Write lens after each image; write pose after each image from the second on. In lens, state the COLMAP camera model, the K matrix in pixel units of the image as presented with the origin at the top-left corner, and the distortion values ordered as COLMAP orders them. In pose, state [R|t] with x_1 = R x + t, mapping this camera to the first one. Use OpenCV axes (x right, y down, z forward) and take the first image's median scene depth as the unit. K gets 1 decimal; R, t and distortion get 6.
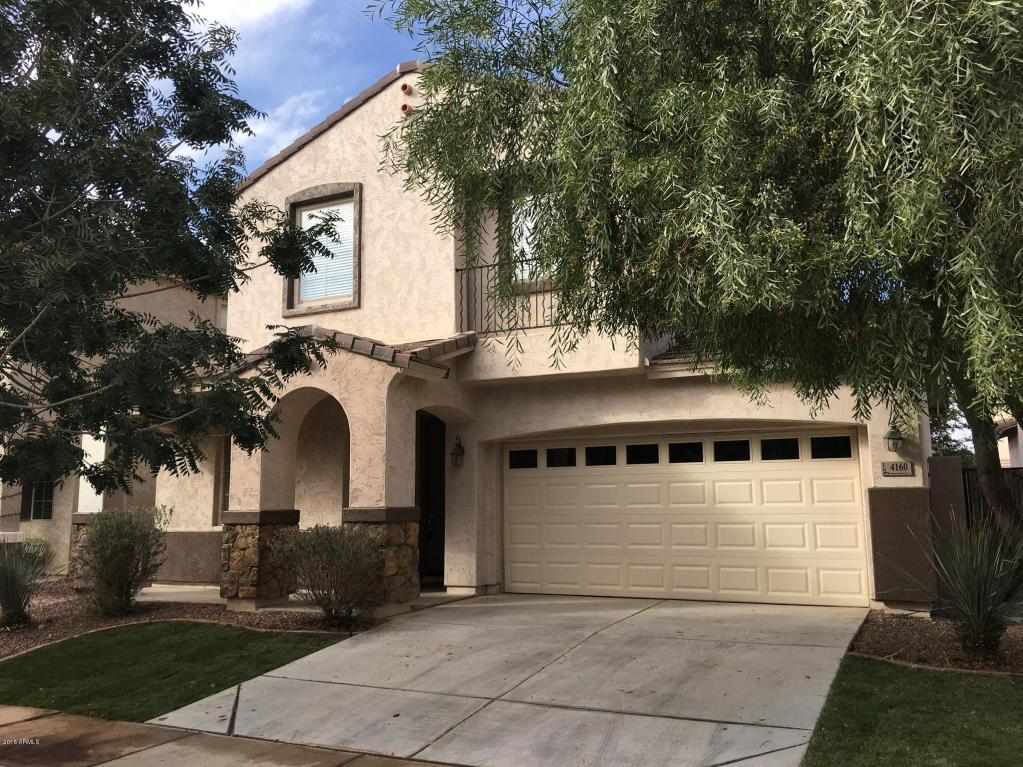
lens RADIAL K [[867.2, 0, 513.9], [0, 867.2, 359.6], [0, 0, 1]] dist [0.084051, -0.125224]
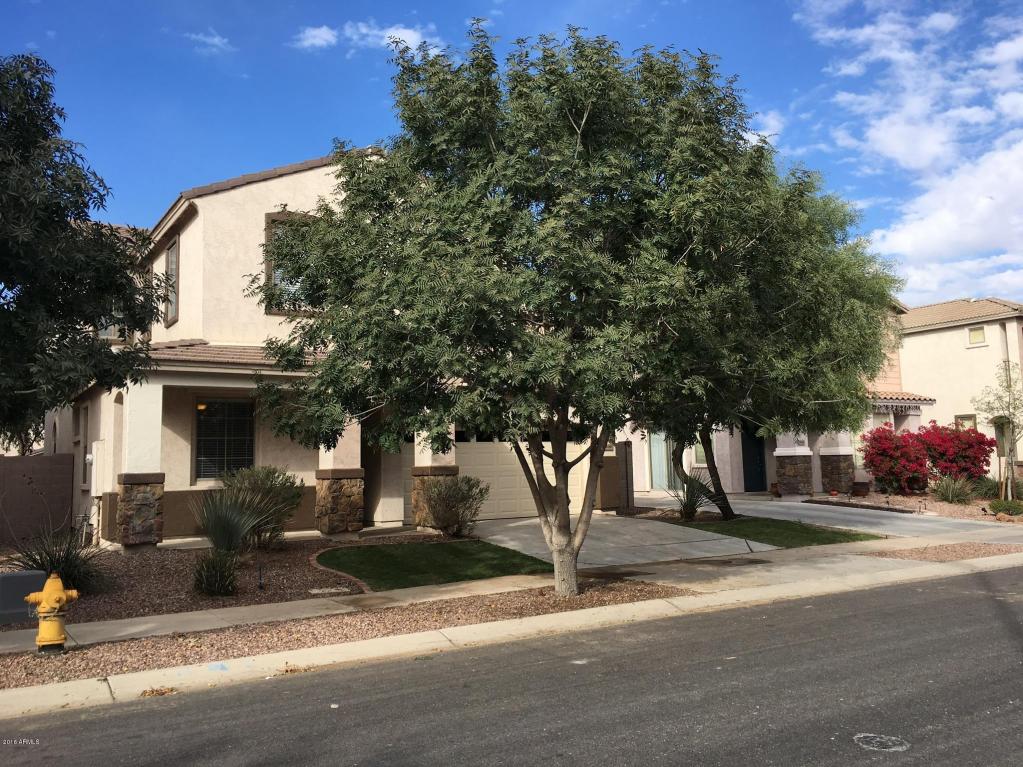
lens RADIAL K [[872.9, 0, 513.5], [0, 872.9, 367.0], [0, 0, 1]] dist [0.086846, -0.117393]
pose [[0.513670, 0.098050, 0.852367, -1.363710], [-0.125826, 0.991316, -0.038206, 0.037348], [-0.848711, -0.087624, 0.521547, 0.089383]]
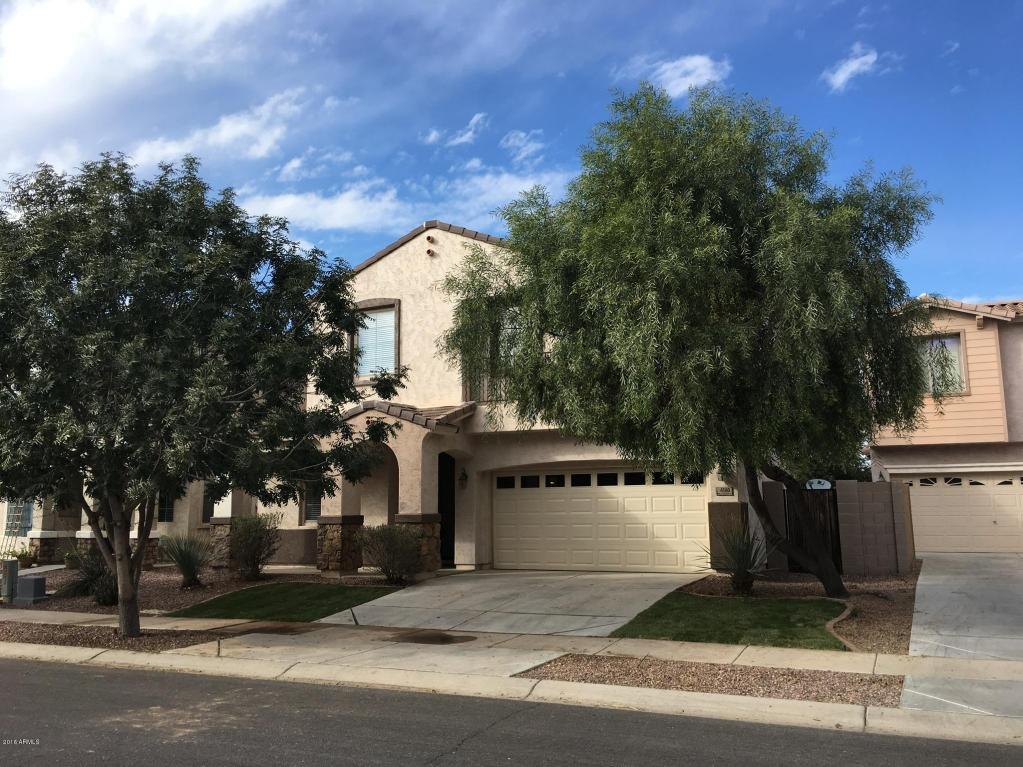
lens RADIAL K [[872.9, 0, 513.5], [0, 872.9, 367.0], [0, 0, 1]] dist [0.086846, -0.117393]
pose [[0.999965, 0.002630, 0.007947, 0.012815], [-0.002656, 0.999991, 0.003328, -0.107662], [-0.007938, -0.003349, 0.999963, -0.620846]]
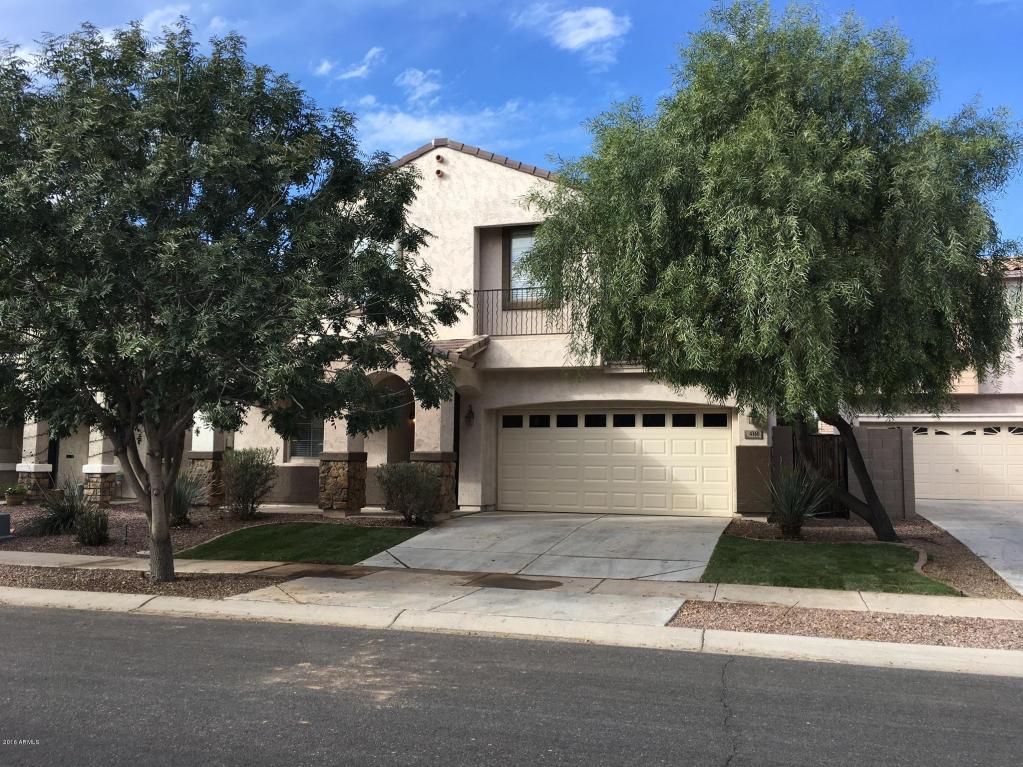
lens RADIAL K [[867.2, 0, 513.9], [0, 867.2, 359.6], [0, 0, 1]] dist [0.084051, -0.125224]
pose [[0.989216, 0.035481, 0.142099, -0.227094], [-0.043407, 0.997647, 0.053066, -0.077086], [-0.139882, -0.058662, 0.988429, -0.506388]]
